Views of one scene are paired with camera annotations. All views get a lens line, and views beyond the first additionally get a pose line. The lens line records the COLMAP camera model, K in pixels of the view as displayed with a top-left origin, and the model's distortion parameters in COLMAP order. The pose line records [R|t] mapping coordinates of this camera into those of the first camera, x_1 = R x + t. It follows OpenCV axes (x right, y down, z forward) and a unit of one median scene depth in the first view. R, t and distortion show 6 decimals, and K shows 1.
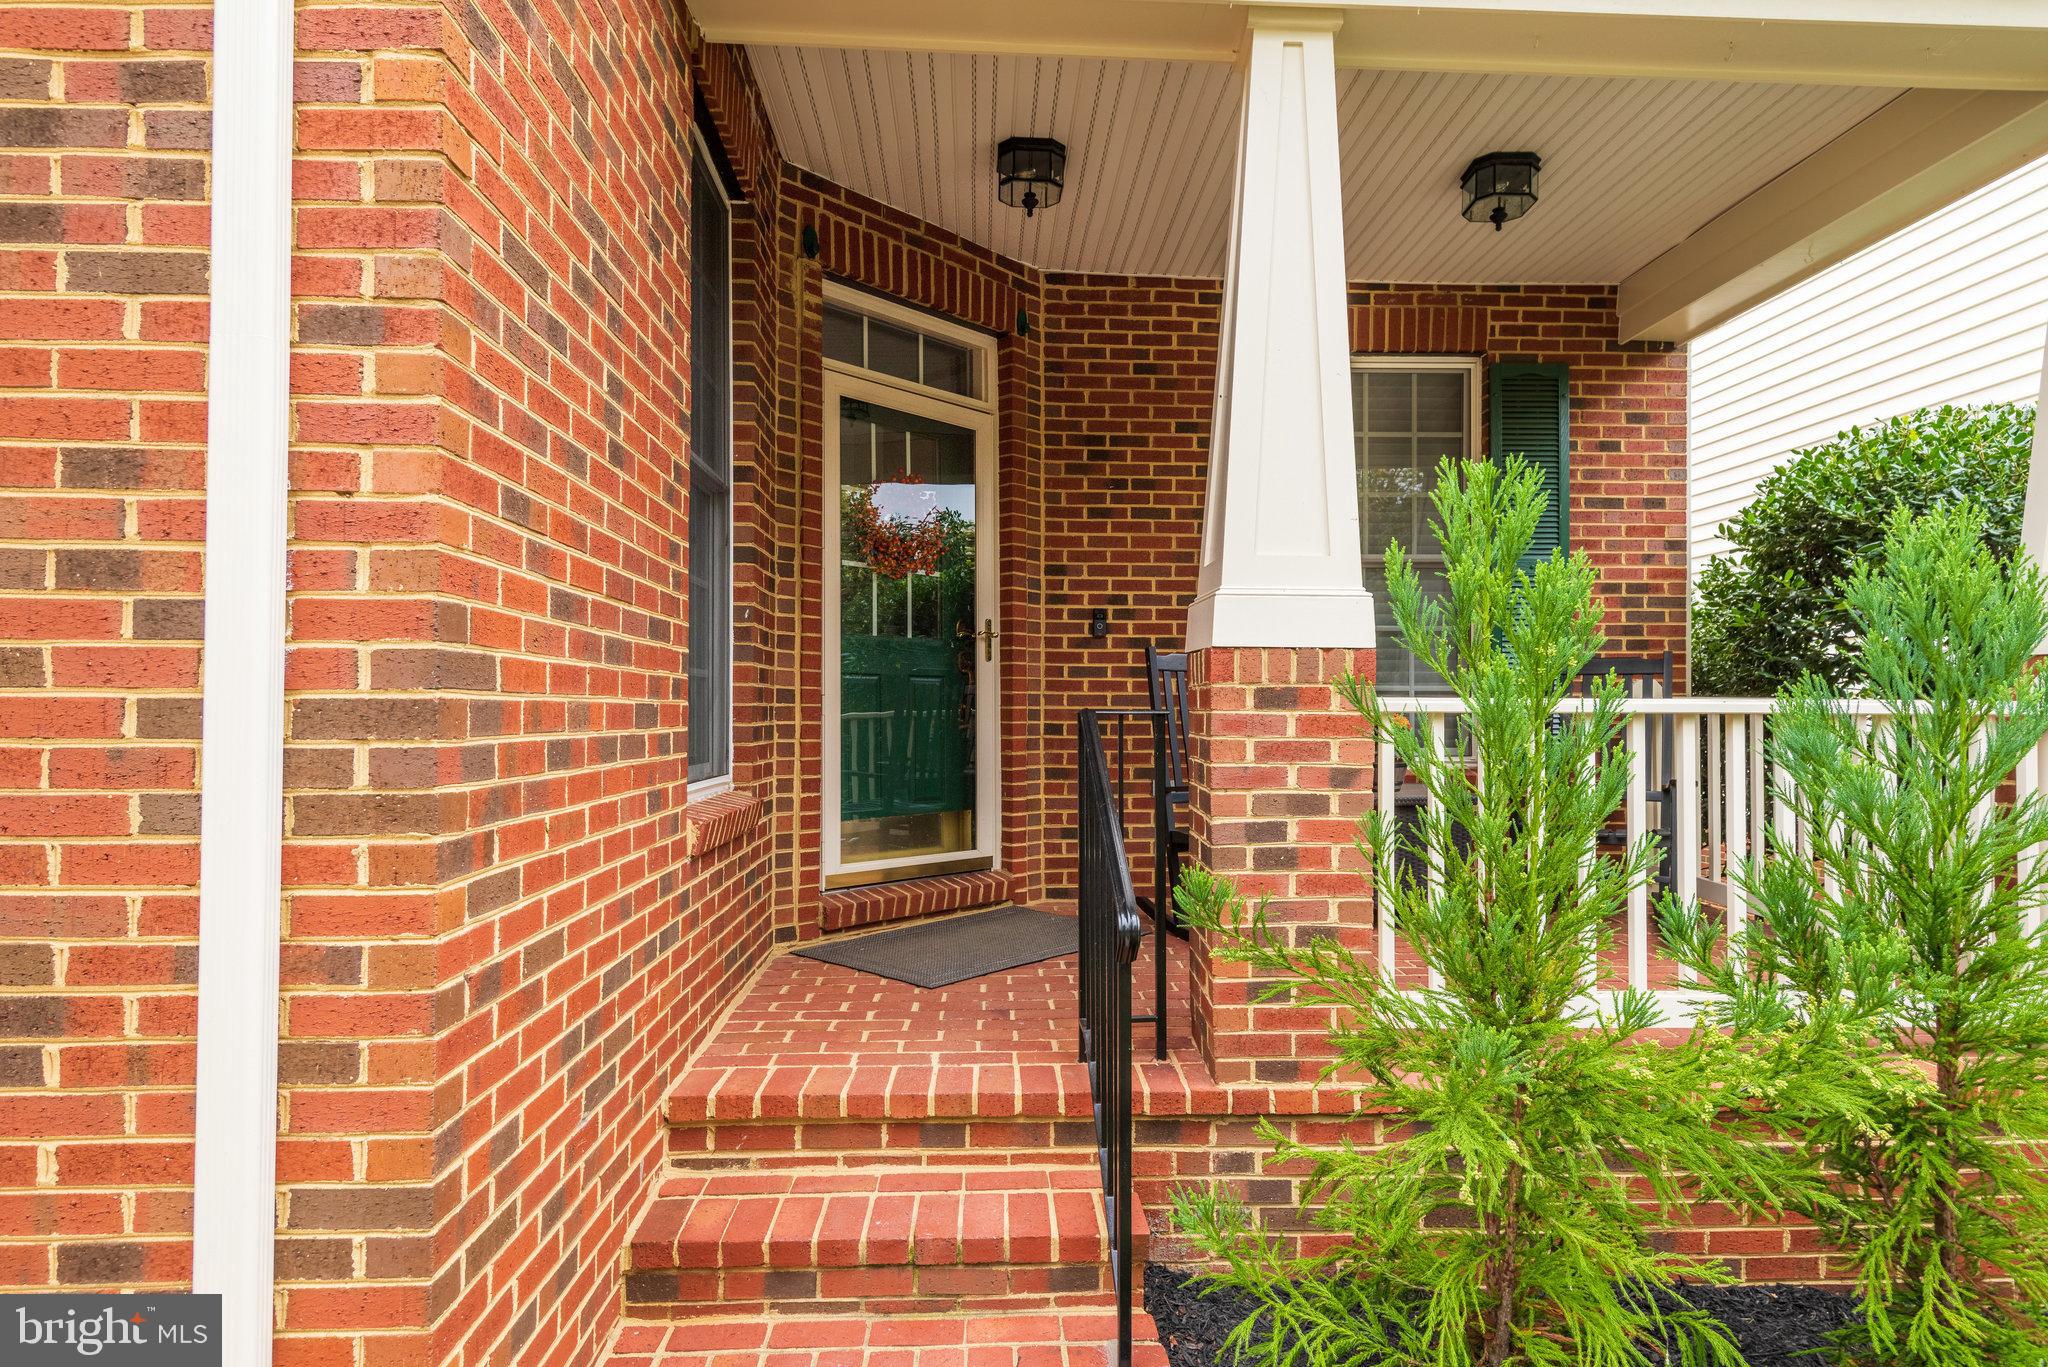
lens RADIAL K [[1185.2, 0, 1030.5], [0, 1185.2, 749.3], [0, 0, 1]] dist [0.044422, -0.036869]
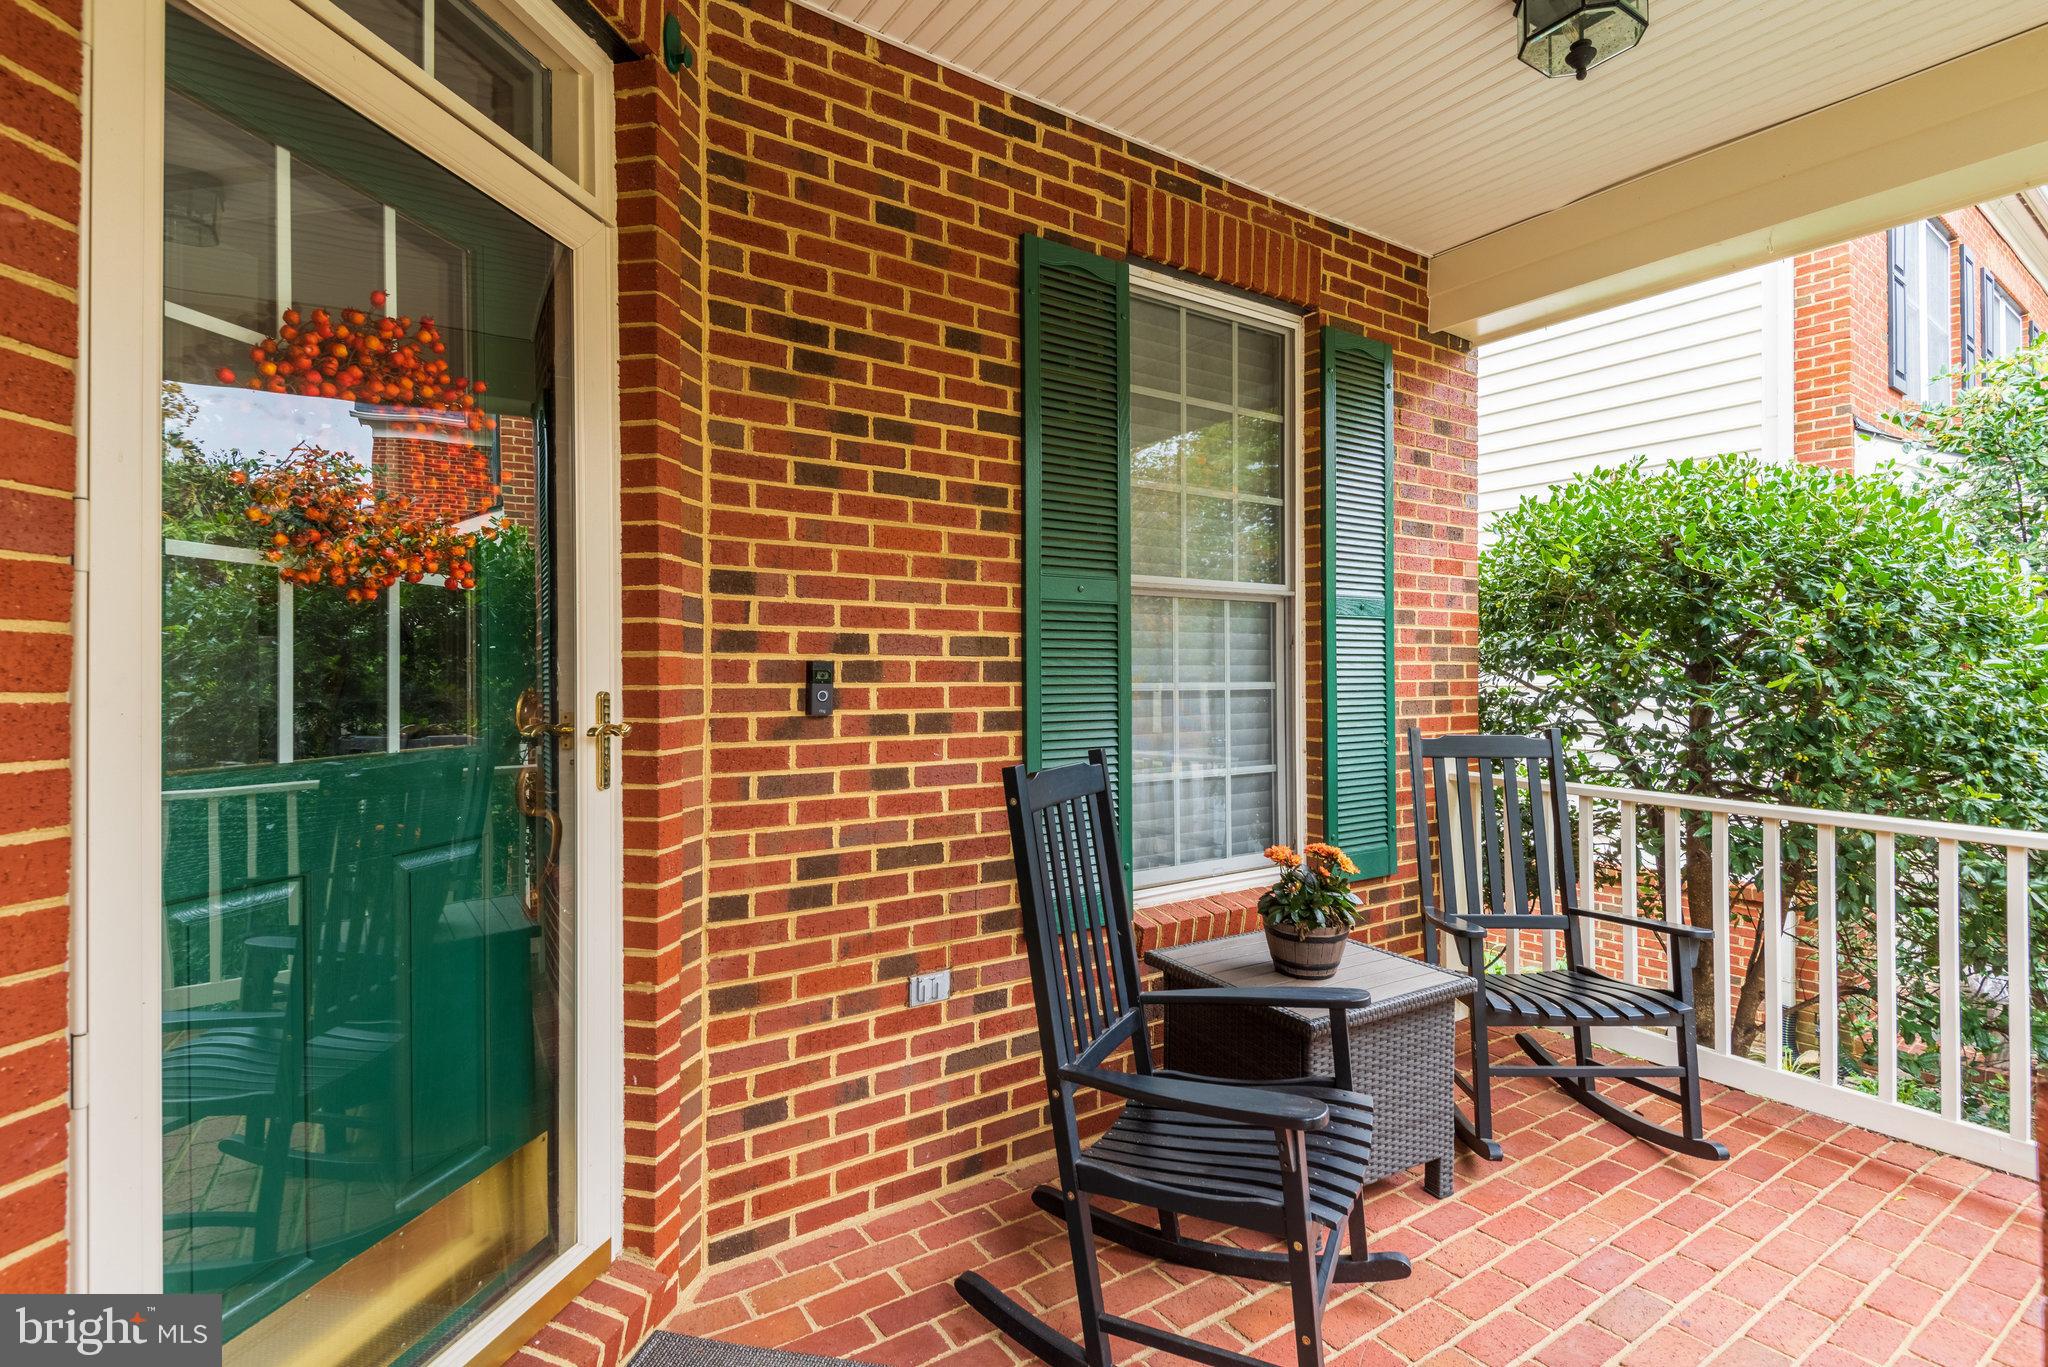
lens RADIAL K [[1002.8, 0, 1026.1], [0, 1002.8, 672.2], [0, 0, 1]] dist [0.031220, -0.000592]
pose [[0.844067, -0.003203, 0.536228, -0.098933], [0.011577, 0.999858, -0.012251, -0.107348], [-0.536113, 0.016548, 0.843984, 0.585523]]
